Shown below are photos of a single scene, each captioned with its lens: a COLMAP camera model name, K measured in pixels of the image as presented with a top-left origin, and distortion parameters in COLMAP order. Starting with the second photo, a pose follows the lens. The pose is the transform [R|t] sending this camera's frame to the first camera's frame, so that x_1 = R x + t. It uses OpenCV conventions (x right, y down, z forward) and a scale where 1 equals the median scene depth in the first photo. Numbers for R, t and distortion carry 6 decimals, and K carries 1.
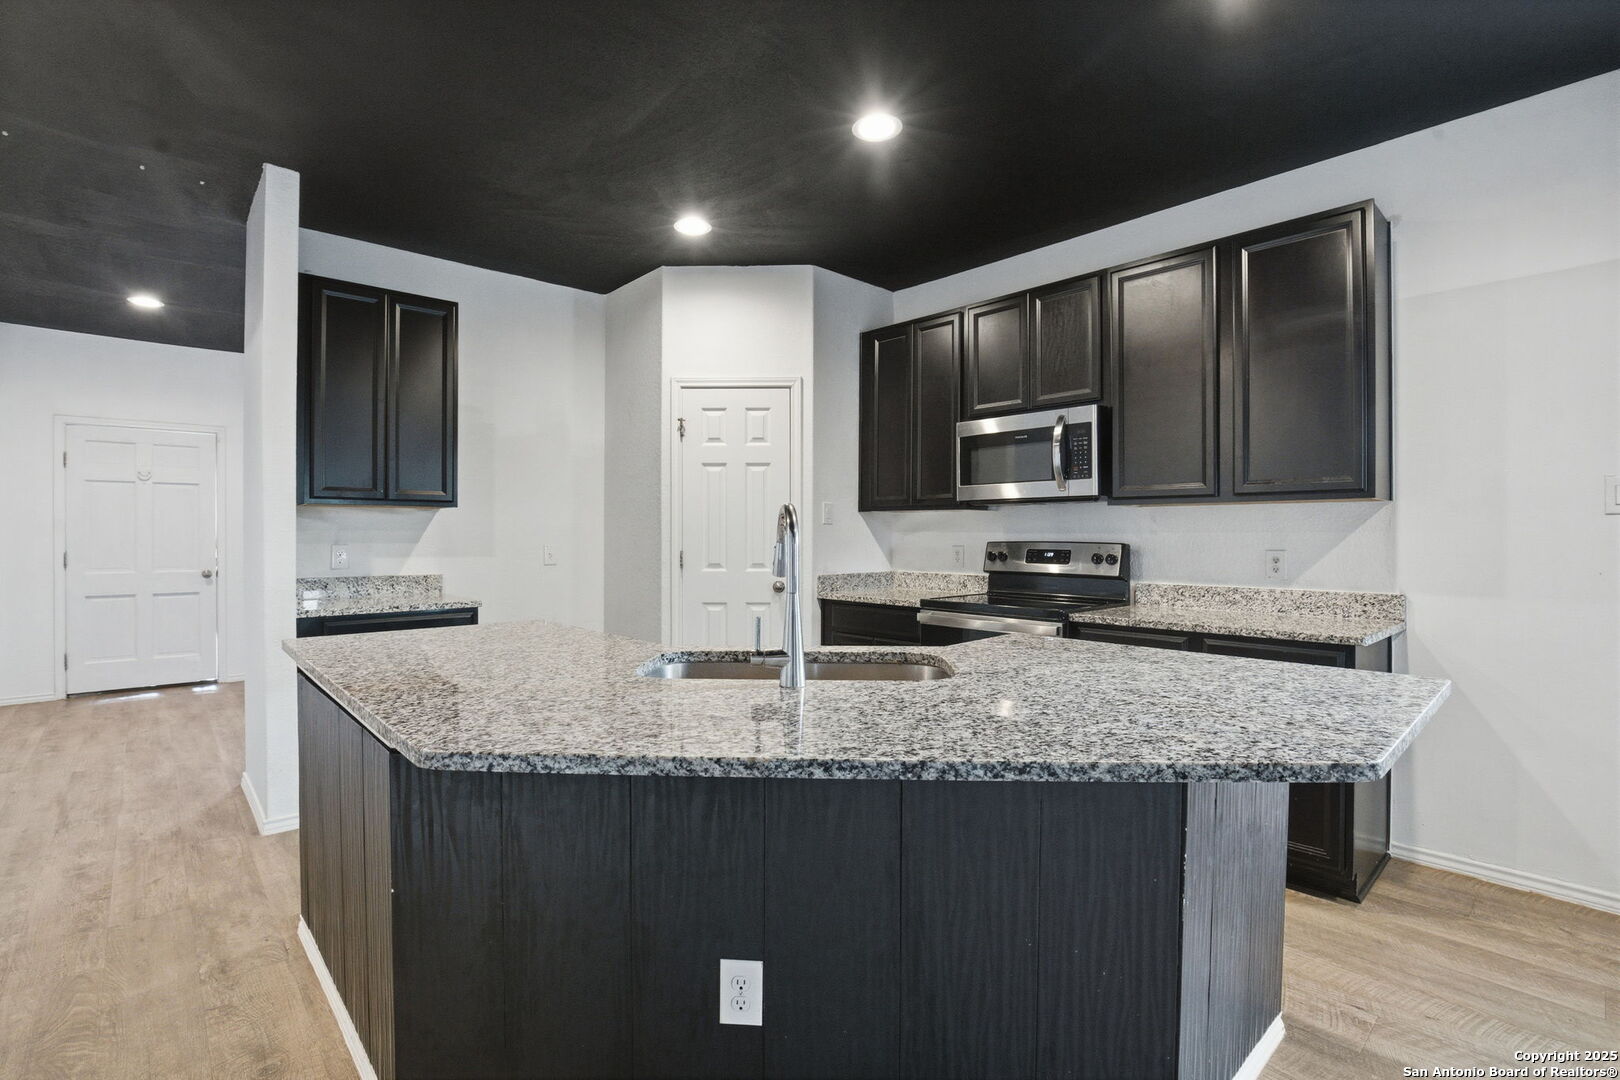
lens RADIAL K [[748.6, 0, 808.3], [0, 748.6, 542.8], [0, 0, 1]] dist [-0.032640, 0.007230]
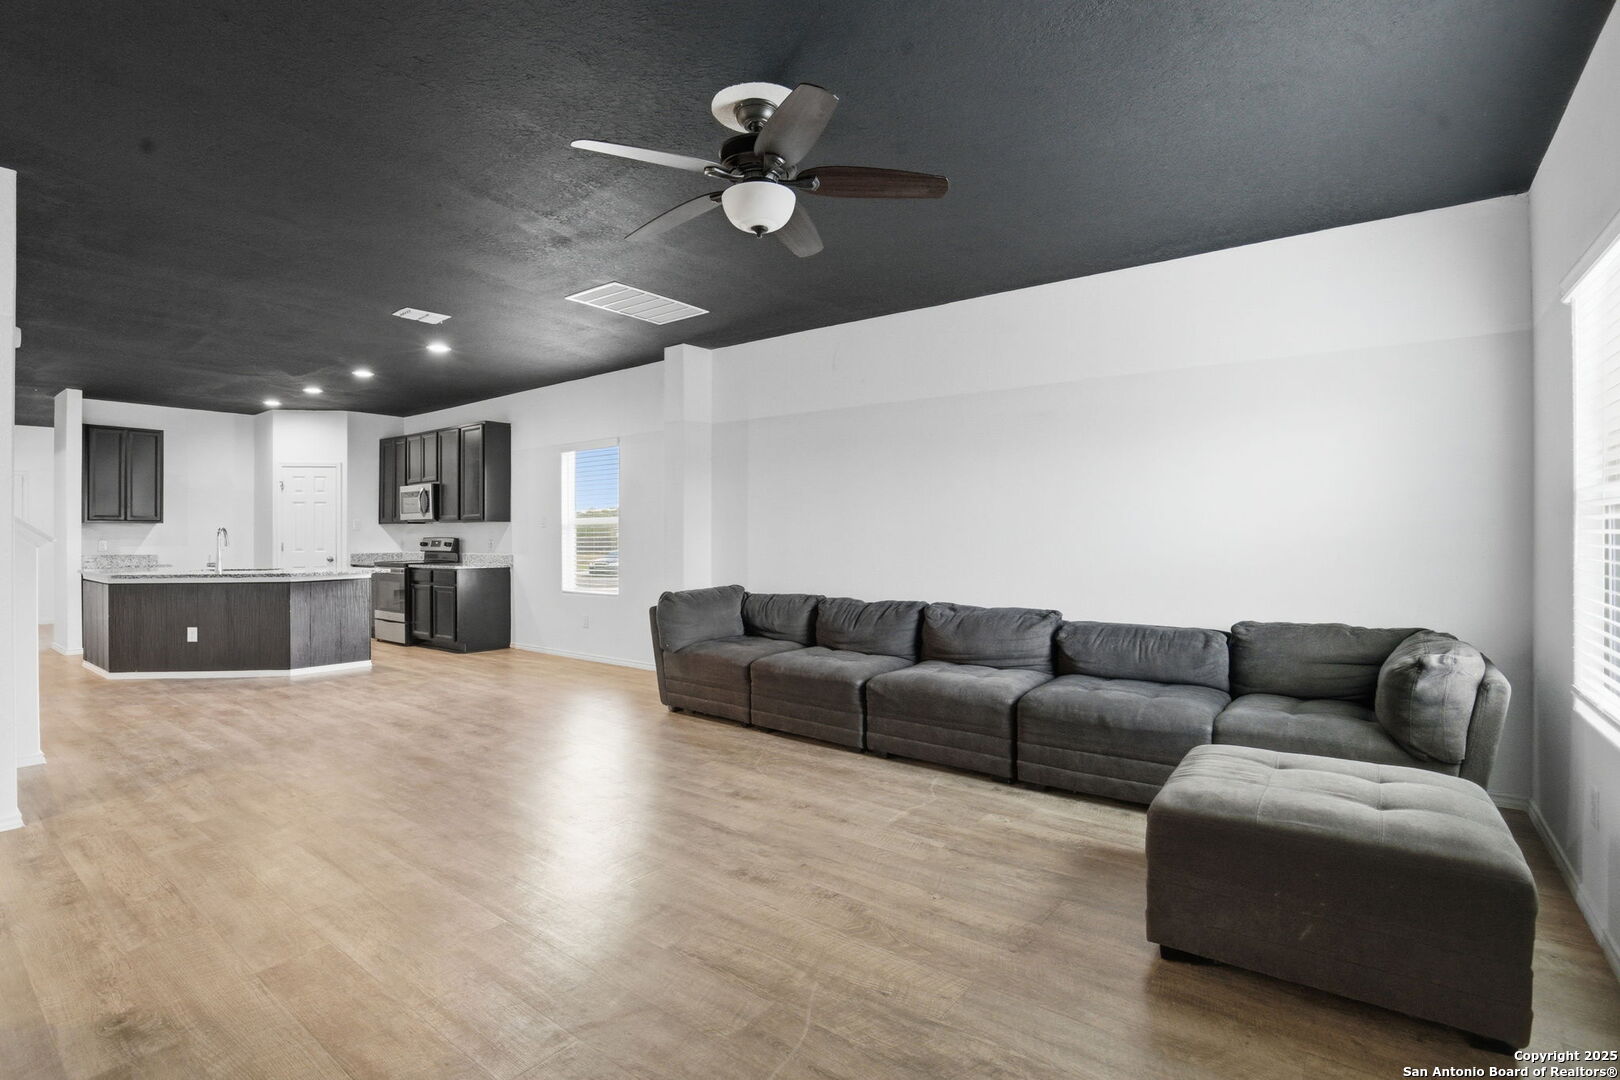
lens RADIAL K [[748.6, 0, 783.9], [0, 748.6, 536.3], [0, 0, 1]] dist [-0.032640, 0.007230]
pose [[0.985778, -0.004634, 0.167988, 1.032119], [0.006211, 0.999941, -0.008862, 0.023040], [-0.167937, 0.009779, 0.985749, -1.536628]]
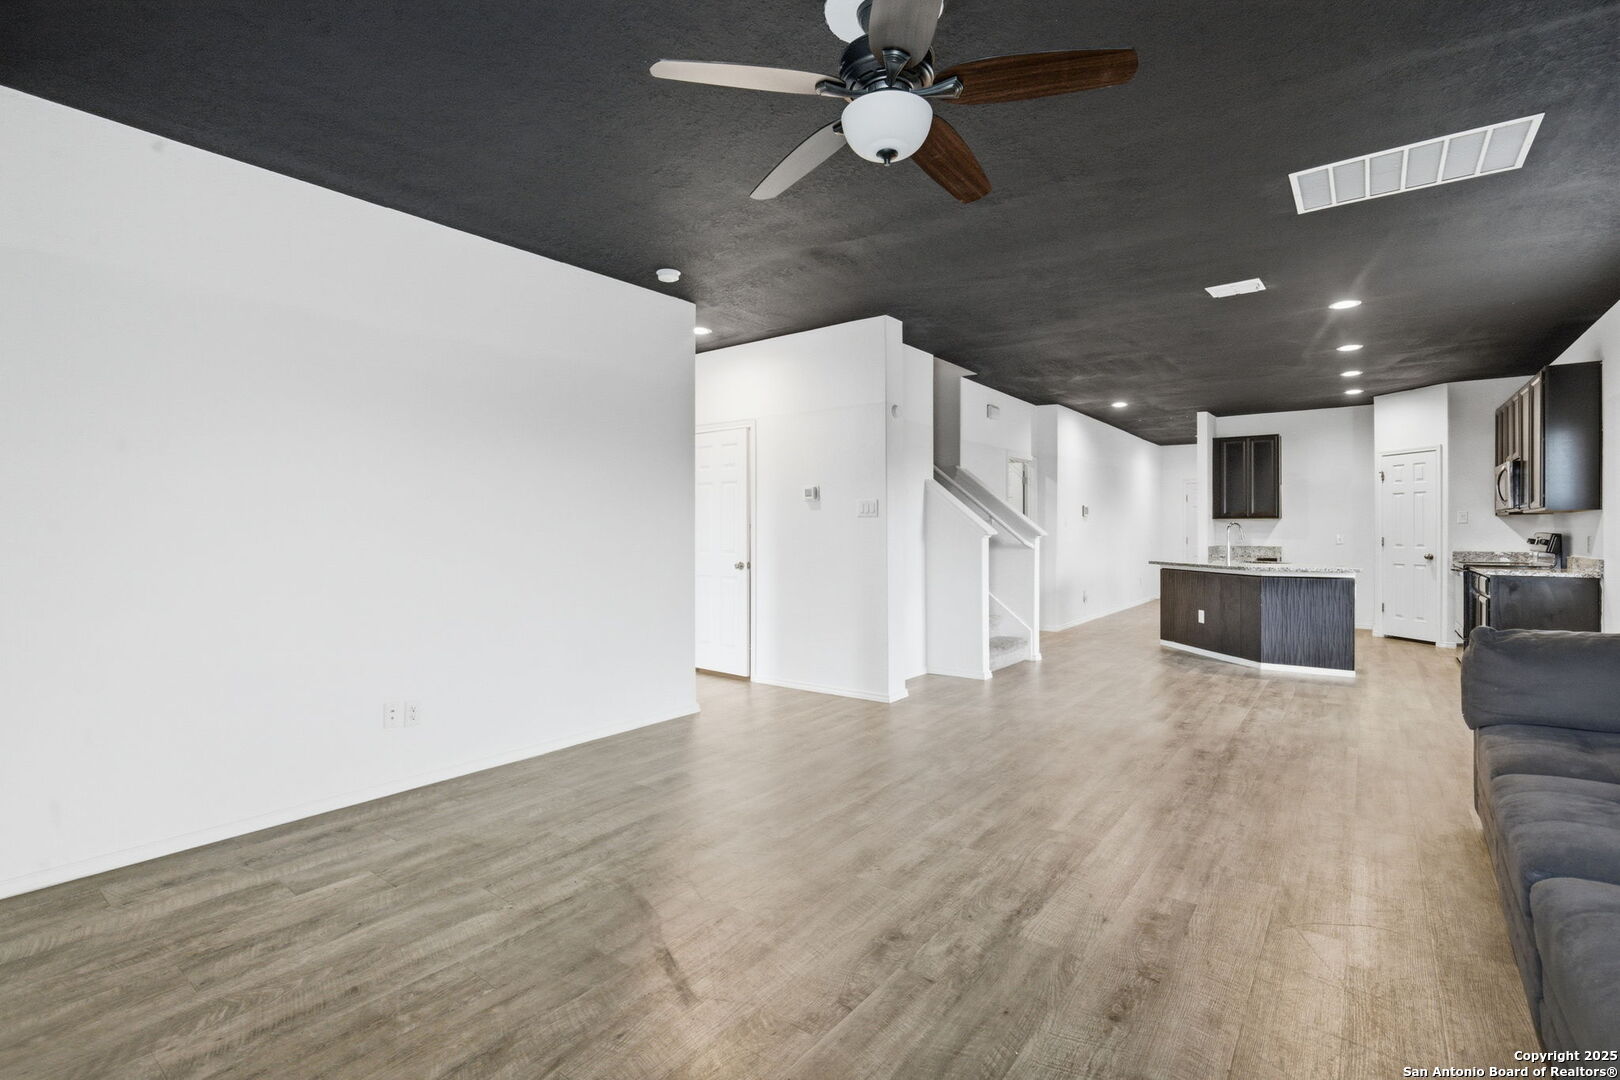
lens RADIAL K [[748.6, 0, 826.6], [0, 748.6, 535.2], [0, 0, 1]] dist [-0.032640, 0.007230]
pose [[0.209458, 0.002588, -0.977814, 1.674575], [-0.008617, 0.999963, 0.000800, 0.018456], [0.977780, 0.008258, 0.209472, -1.006213]]
